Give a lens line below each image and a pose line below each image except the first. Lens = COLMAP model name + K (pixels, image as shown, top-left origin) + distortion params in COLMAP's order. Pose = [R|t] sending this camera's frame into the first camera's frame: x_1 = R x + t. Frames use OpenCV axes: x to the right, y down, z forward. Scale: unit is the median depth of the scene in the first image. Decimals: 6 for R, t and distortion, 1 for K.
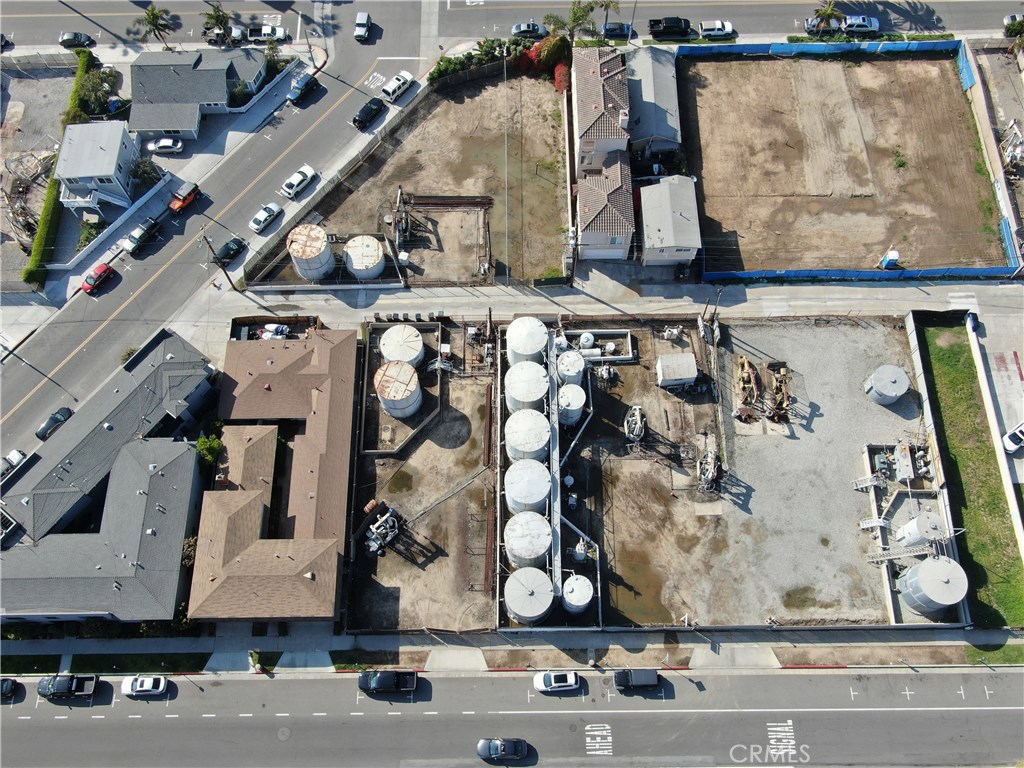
lens RADIAL K [[885.6, 0, 514.8], [0, 885.6, 388.5], [0, 0, 1]] dist [-0.008704, 0.019073]
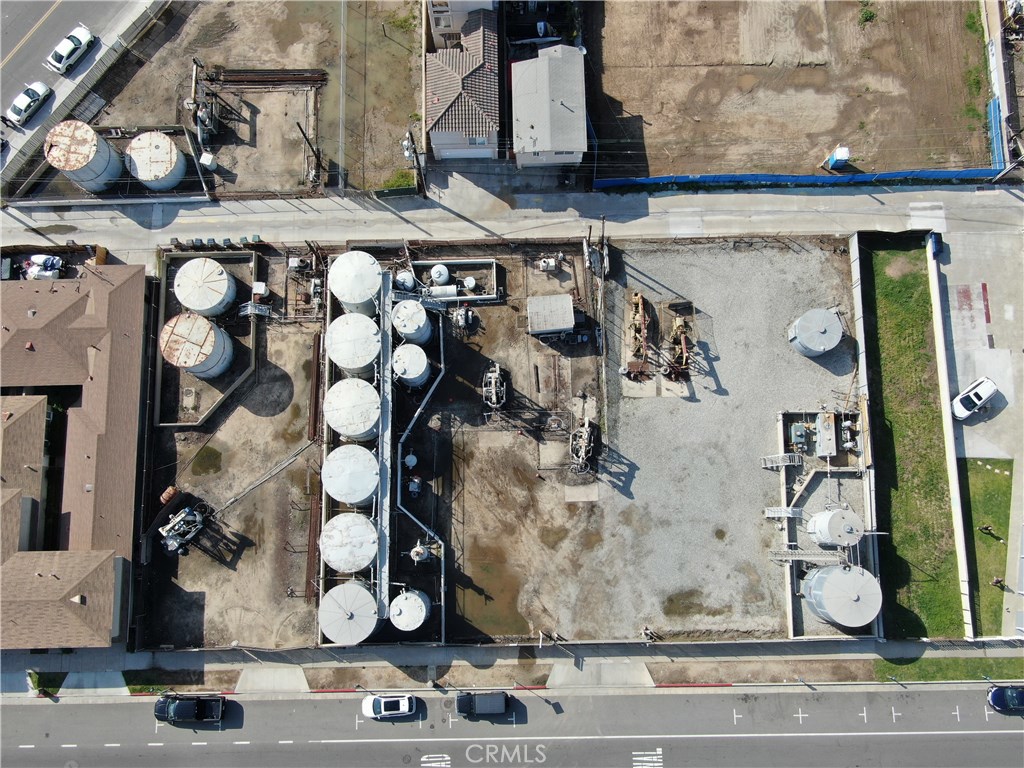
lens RADIAL K [[885.6, 0, 514.8], [0, 885.6, 388.5], [0, 0, 1]] dist [-0.008704, 0.019073]
pose [[0.999957, -0.009120, -0.001642, 0.155281], [0.009247, 0.970491, 0.240962, -0.151762], [-0.000604, -0.240966, 0.970533, 0.223580]]
